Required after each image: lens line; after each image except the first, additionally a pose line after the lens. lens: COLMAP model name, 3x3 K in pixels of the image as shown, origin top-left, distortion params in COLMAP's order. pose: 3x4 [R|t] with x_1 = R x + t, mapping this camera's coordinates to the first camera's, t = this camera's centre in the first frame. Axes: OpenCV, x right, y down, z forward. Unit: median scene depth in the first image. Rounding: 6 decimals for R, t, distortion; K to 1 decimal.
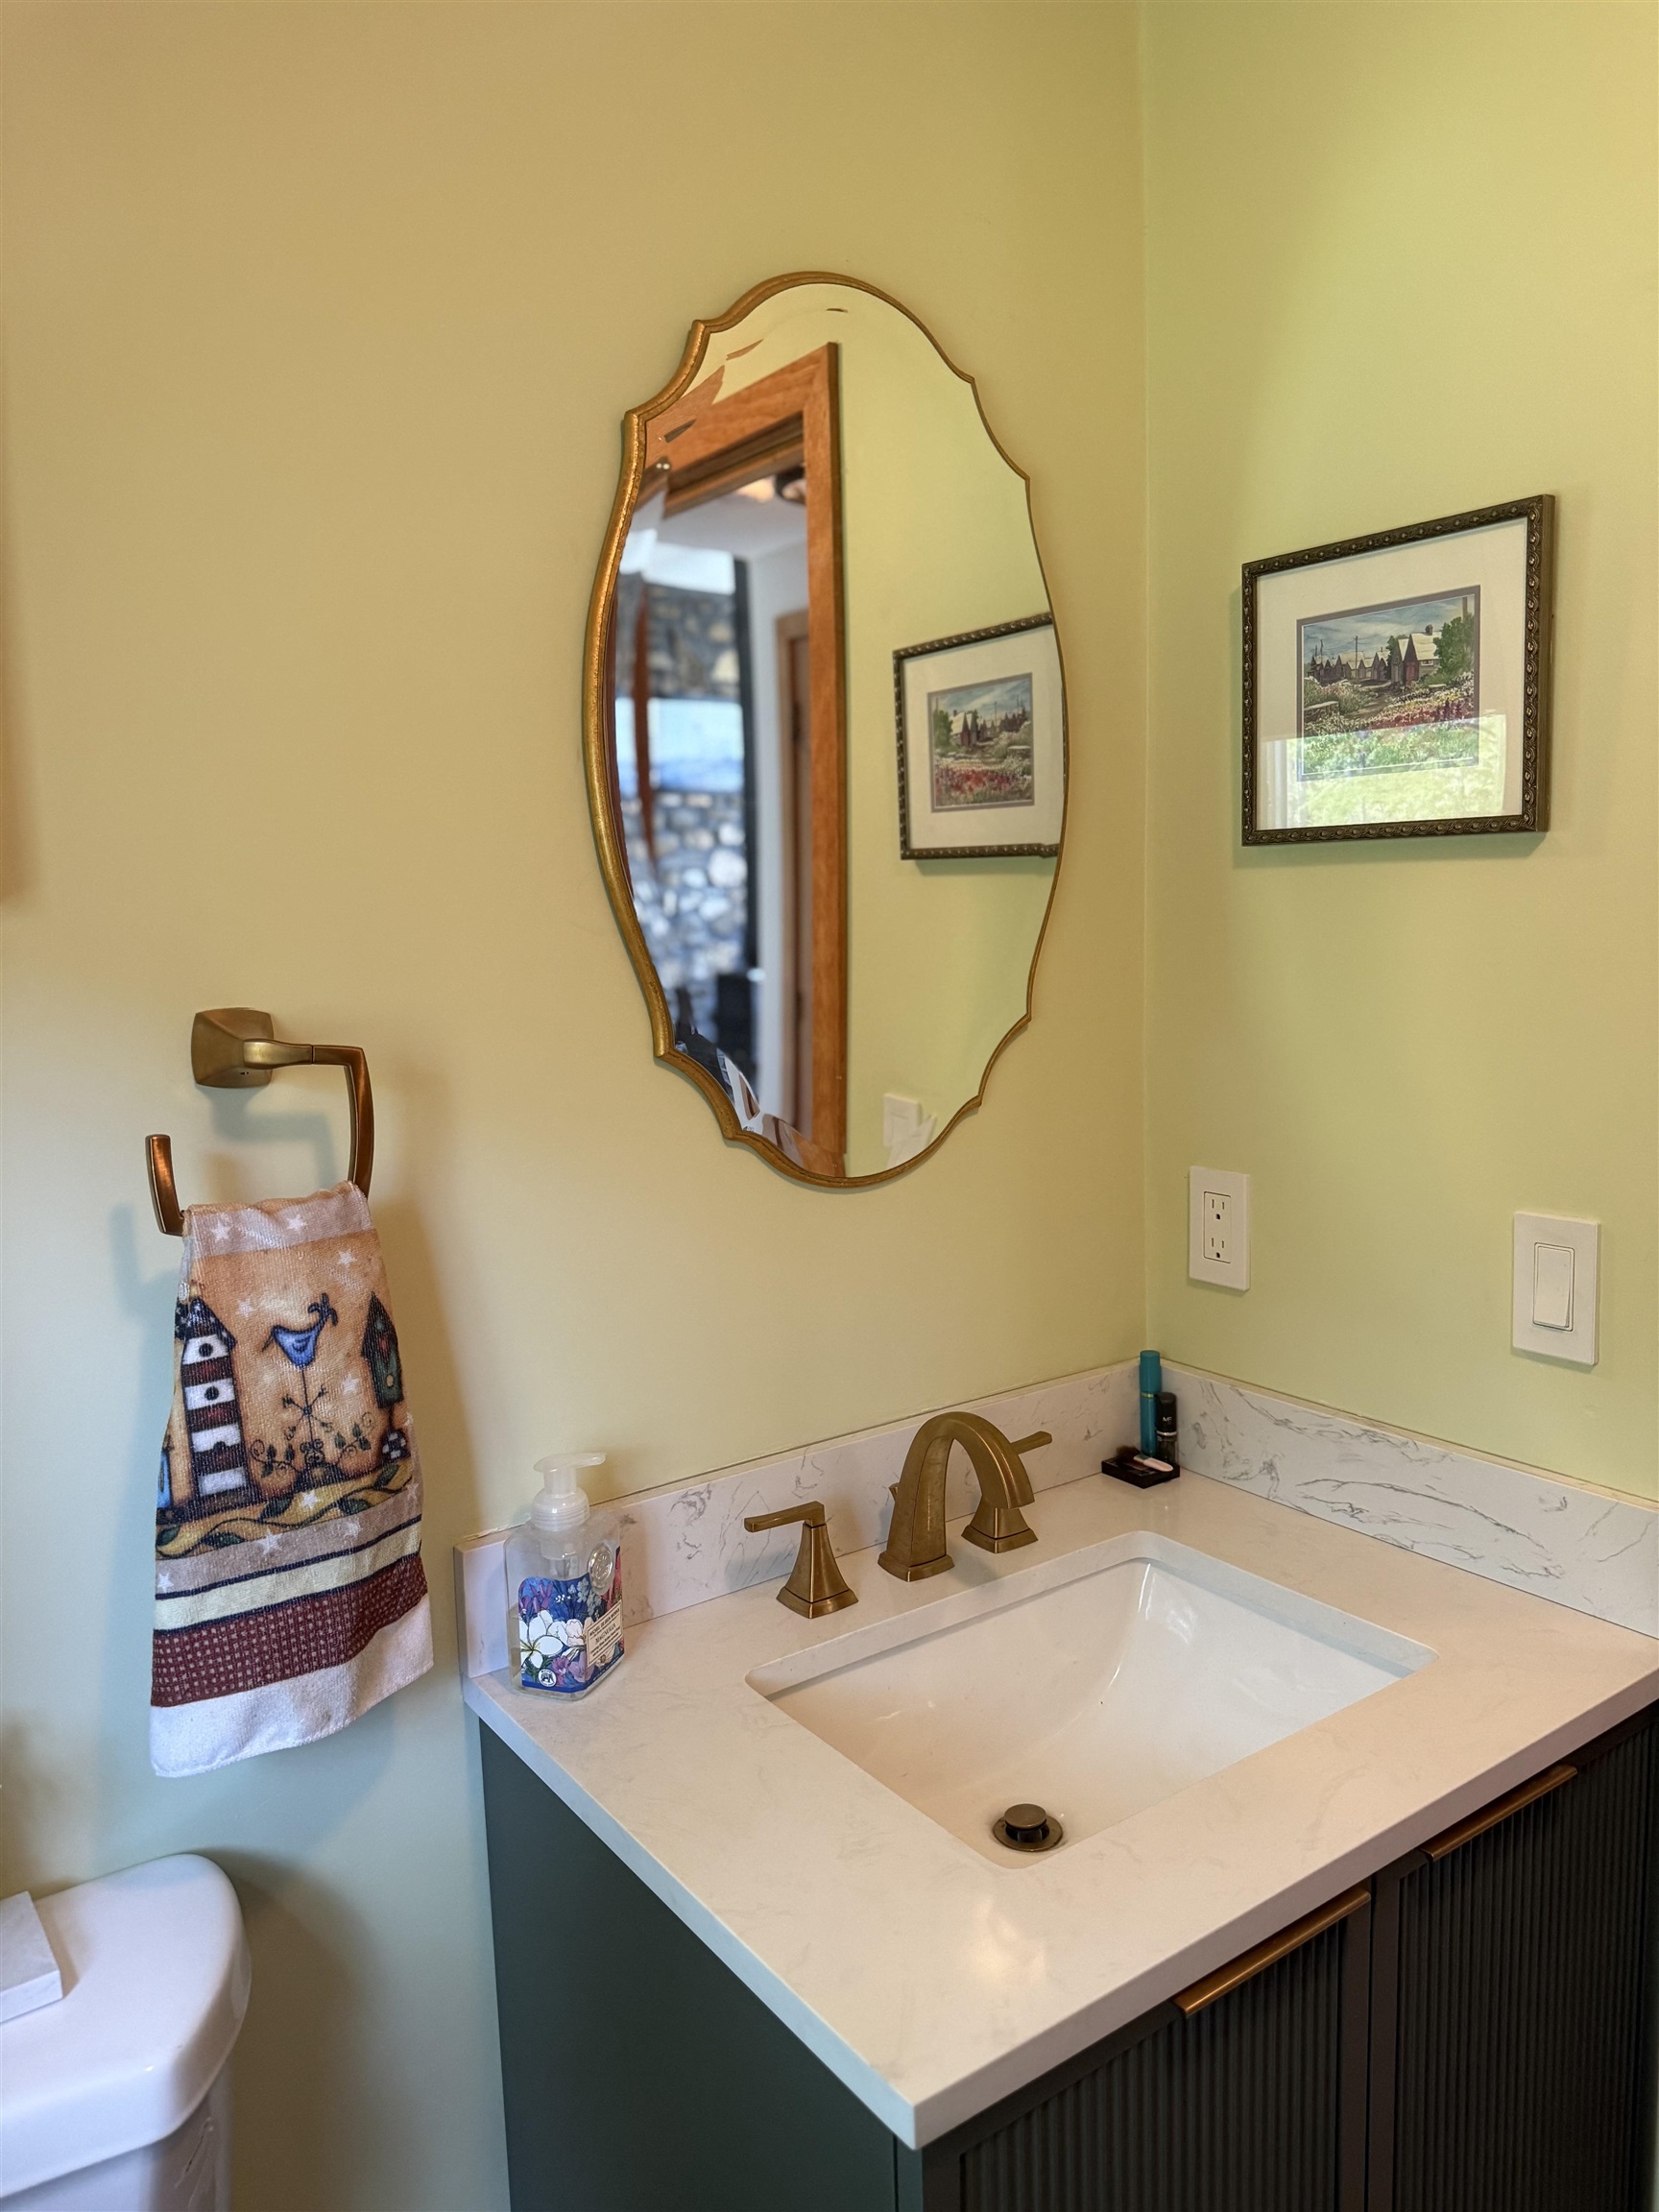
lens RADIAL K [[1565.4, 0, 841.1], [0, 1565.4, 1107.6], [0, 0, 1]] dist [0.138409, -0.244798]
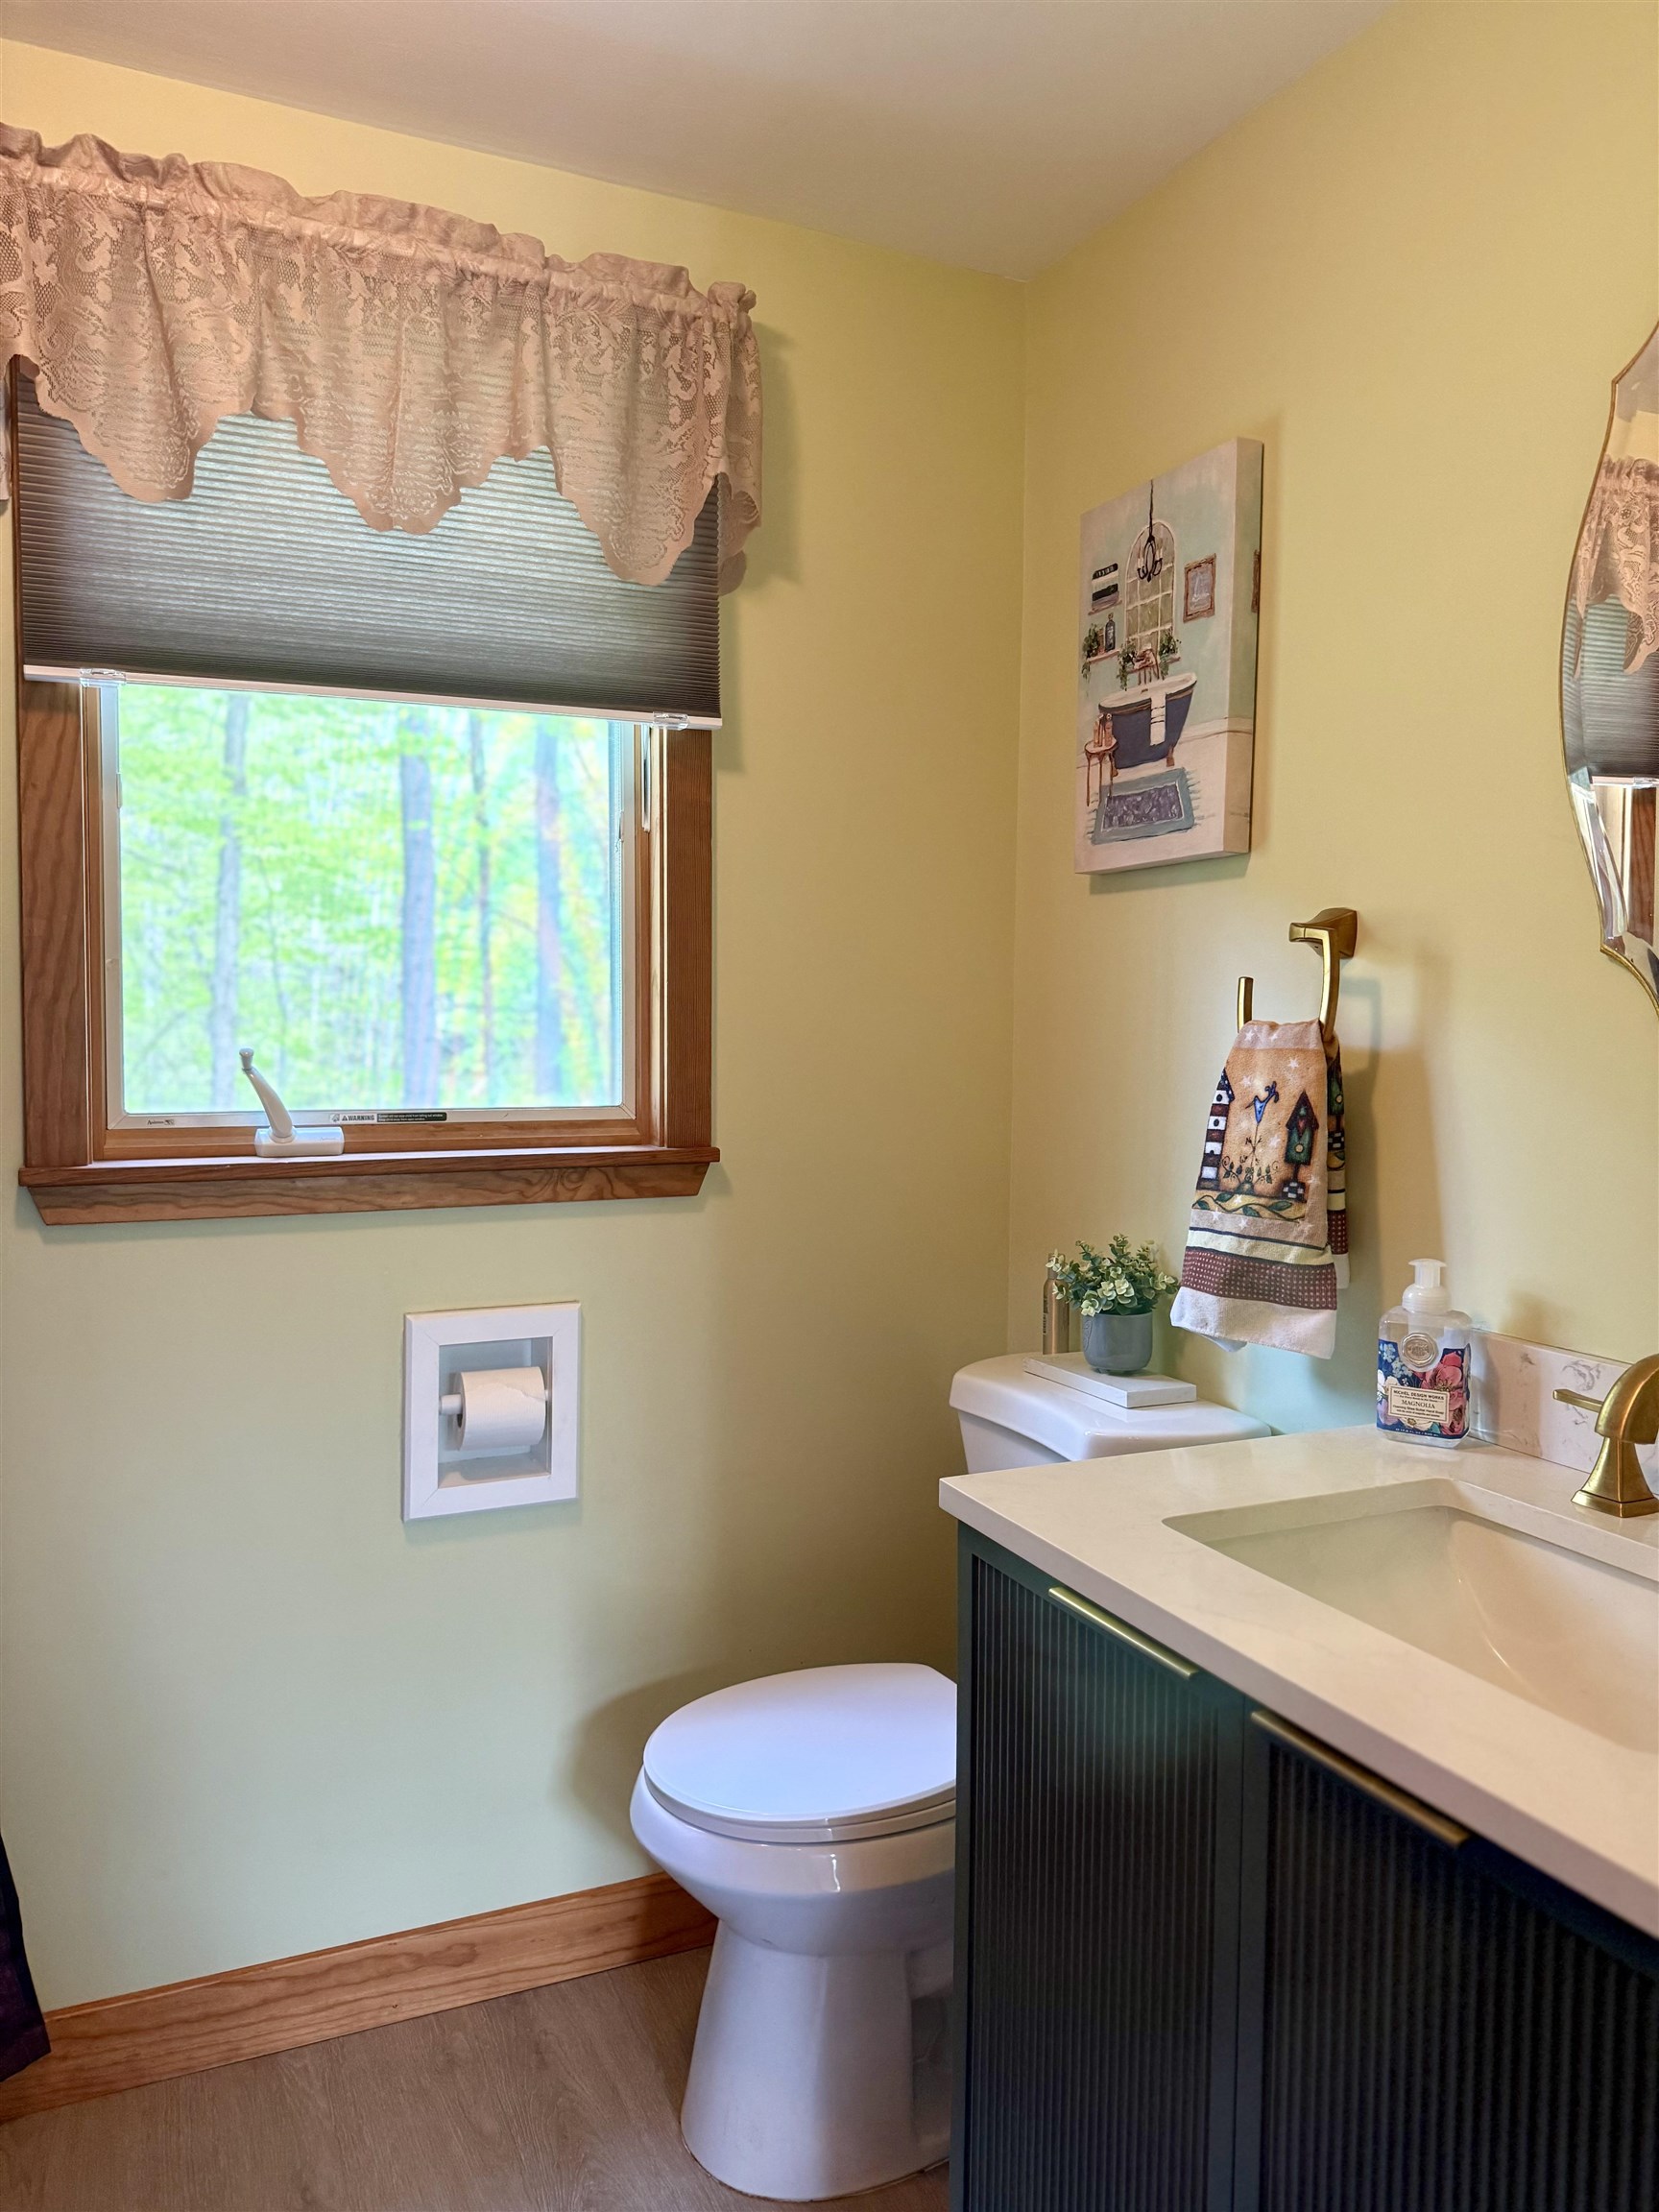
lens RADIAL K [[1565.4, 0, 841.1], [0, 1565.4, 1107.6], [0, 0, 1]] dist [0.138409, -0.244798]
pose [[-0.186459, 0.076195, -0.979504, 1.335744], [-0.134123, 0.985680, 0.102207, 0.039344], [0.973265, 0.150432, -0.173569, 0.865235]]
